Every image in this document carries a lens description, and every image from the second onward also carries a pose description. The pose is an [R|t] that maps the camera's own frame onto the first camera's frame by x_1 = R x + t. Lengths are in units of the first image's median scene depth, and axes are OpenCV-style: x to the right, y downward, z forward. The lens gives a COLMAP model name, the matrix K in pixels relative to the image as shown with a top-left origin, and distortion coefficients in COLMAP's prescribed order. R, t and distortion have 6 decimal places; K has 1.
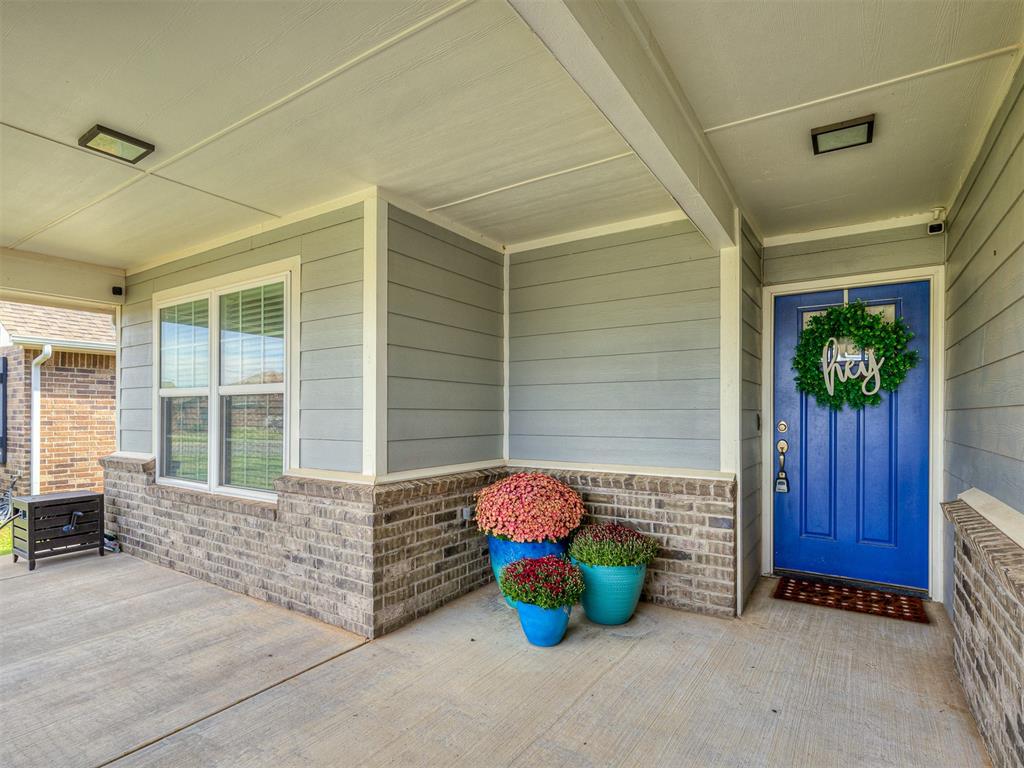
lens RADIAL K [[519.1, 0, 508.3], [0, 519.1, 413.2], [0, 0, 1]] dist [-0.003060, 0.002306]
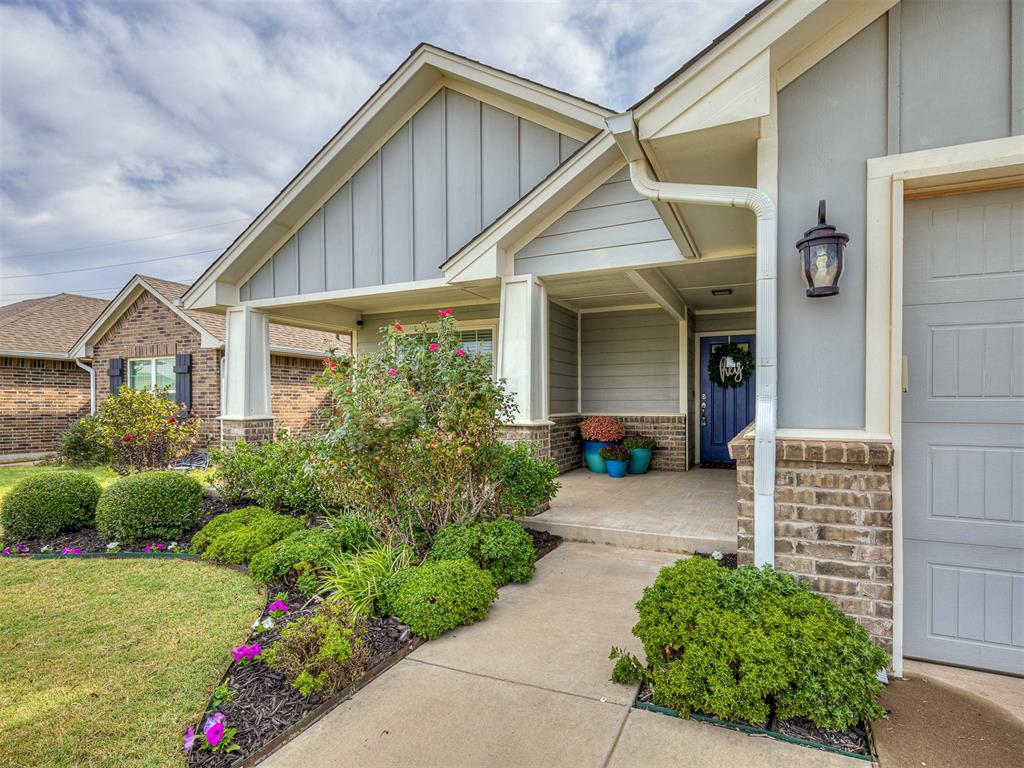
lens RADIAL K [[519.1, 0, 540.1], [0, 519.1, 407.6], [0, 0, 1]] dist [-0.003060, 0.002306]
pose [[0.984714, -0.004571, 0.174121, -0.610756], [0.002932, 0.999949, 0.009669, 0.056428], [-0.174157, -0.009010, 0.984677, -1.188436]]
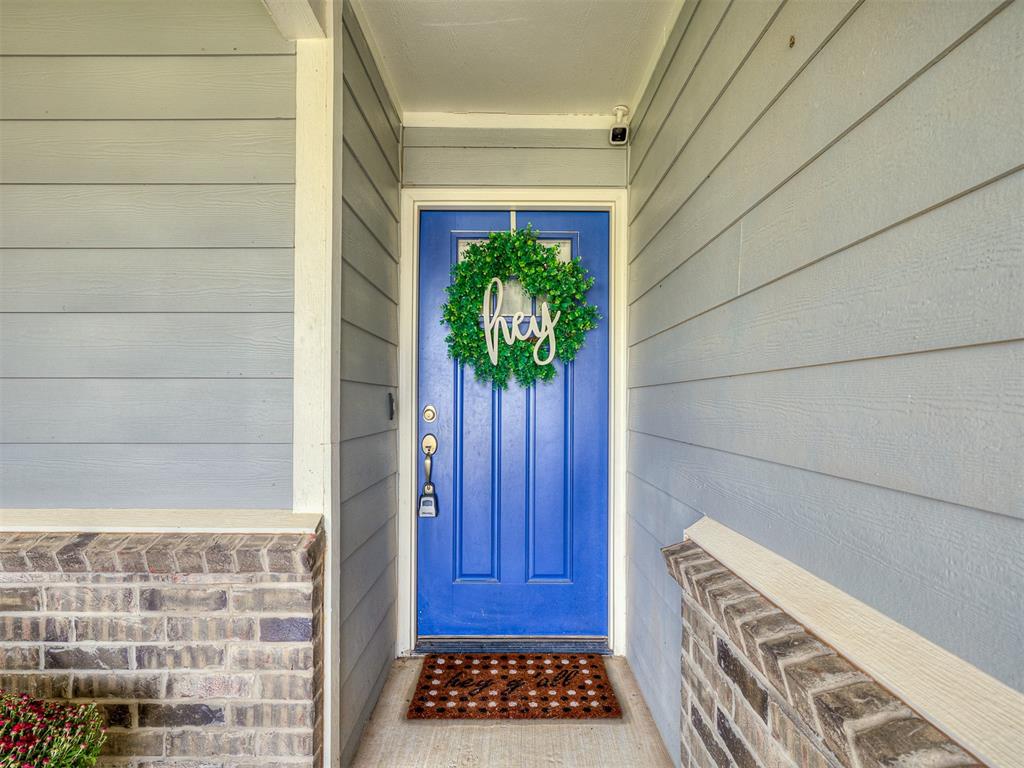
lens RADIAL K [[519.1, 0, 504.2], [0, 519.1, 392.5], [0, 0, 1]] dist [-0.003060, 0.002306]
pose [[0.837519, 0.010286, 0.546312, 0.288943], [-0.002567, 0.999886, -0.014891, 0.010652], [-0.546403, 0.011069, 0.837449, 0.466967]]
